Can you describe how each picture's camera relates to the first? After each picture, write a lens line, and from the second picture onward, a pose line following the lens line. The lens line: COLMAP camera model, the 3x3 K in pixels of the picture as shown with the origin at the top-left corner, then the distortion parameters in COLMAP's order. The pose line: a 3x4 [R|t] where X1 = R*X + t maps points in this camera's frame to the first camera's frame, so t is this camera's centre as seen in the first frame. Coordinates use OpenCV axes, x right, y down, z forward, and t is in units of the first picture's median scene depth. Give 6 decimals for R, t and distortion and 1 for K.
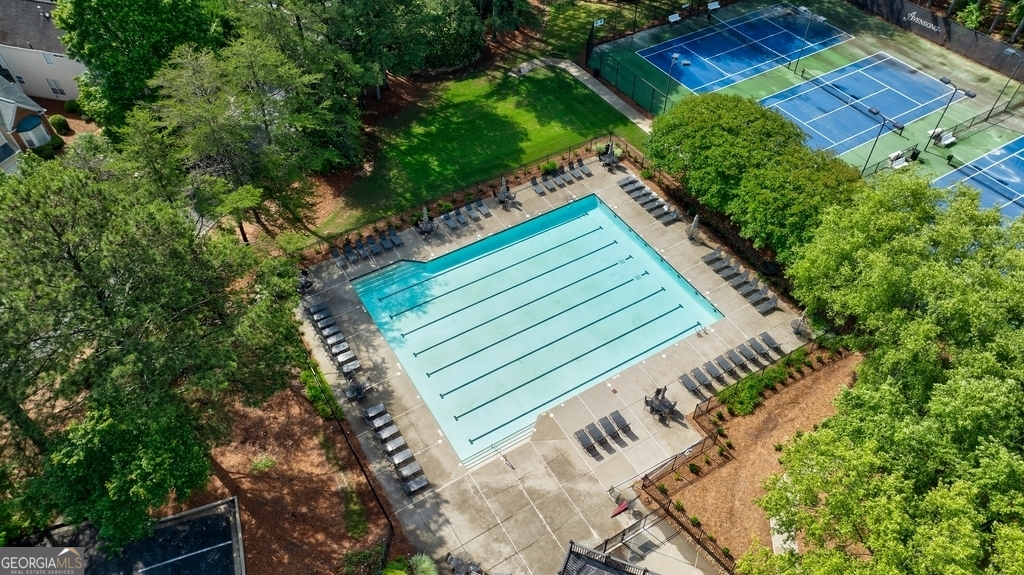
lens RADIAL K [[749.1, 0, 512.0], [0, 749.1, 287.5], [0, 0, 1]] dist [-0.004864, -0.003904]
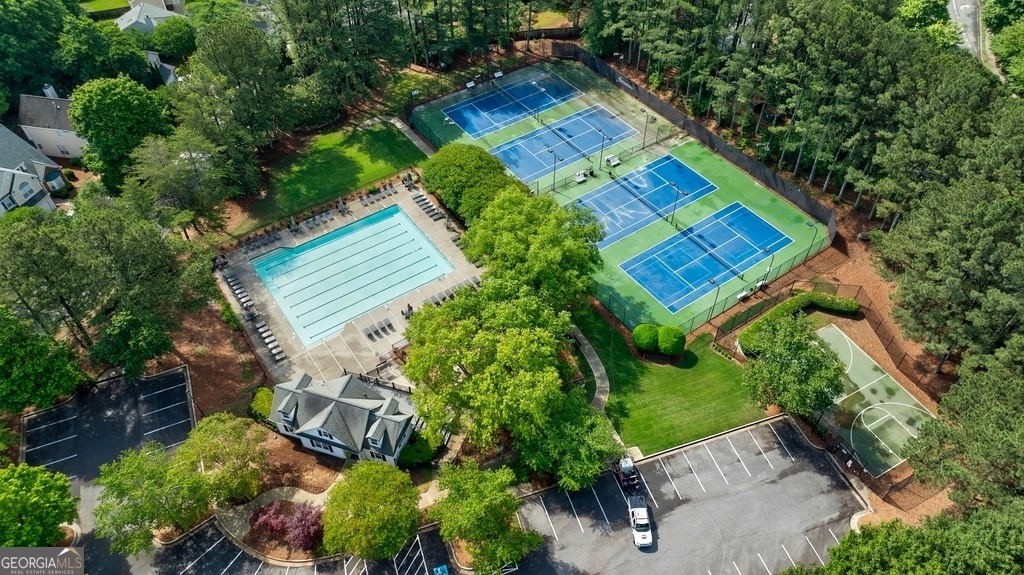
lens RADIAL K [[749.1, 0, 512.0], [0, 749.1, 287.5], [0, 0, 1]] dist [-0.004864, -0.003904]
pose [[0.997829, -0.047387, 0.045730, 0.287285], [0.047351, 0.998877, 0.001883, 0.073802], [-0.045768, 0.000287, 0.998952, -0.717366]]
